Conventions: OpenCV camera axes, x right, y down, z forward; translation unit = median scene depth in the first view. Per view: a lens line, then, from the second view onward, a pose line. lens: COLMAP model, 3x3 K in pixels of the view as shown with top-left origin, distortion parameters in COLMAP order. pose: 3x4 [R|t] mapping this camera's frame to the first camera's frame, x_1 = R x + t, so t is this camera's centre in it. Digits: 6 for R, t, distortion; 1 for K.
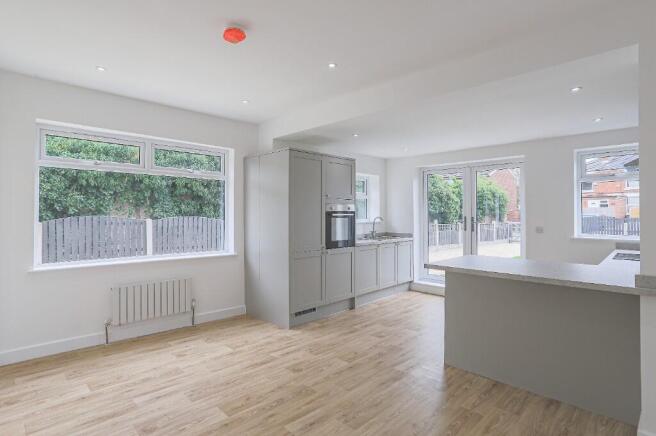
lens RADIAL K [[335.6, 0, 323.3], [0, 335.6, 210.7], [0, 0, 1]] dist [-0.019417, 0.000994]
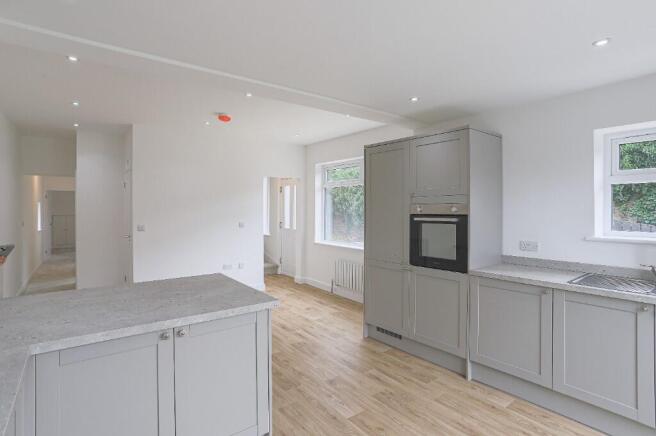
lens RADIAL K [[335.6, 0, 323.3], [0, 335.6, 210.7], [0, 0, 1]] dist [-0.019417, 0.000994]
pose [[-0.133139, -0.006758, -0.991074, 0.945429], [0.012434, 0.999887, -0.008489, -0.001690], [0.991019, -0.013454, -0.133040, 1.206271]]
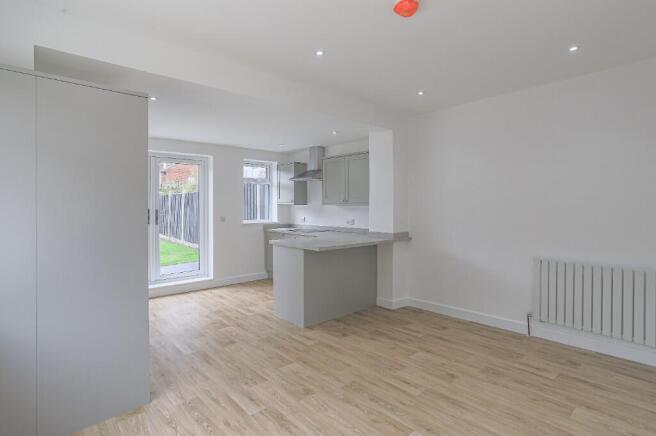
lens RADIAL K [[335.6, 0, 323.3], [0, 335.6, 210.7], [0, 0, 1]] dist [-0.019417, 0.000994]
pose [[0.044565, -0.010282, 0.998954, -0.988492], [-0.010981, 0.999882, 0.010782, 0.015745], [-0.998946, -0.011450, 0.044447, 1.009872]]
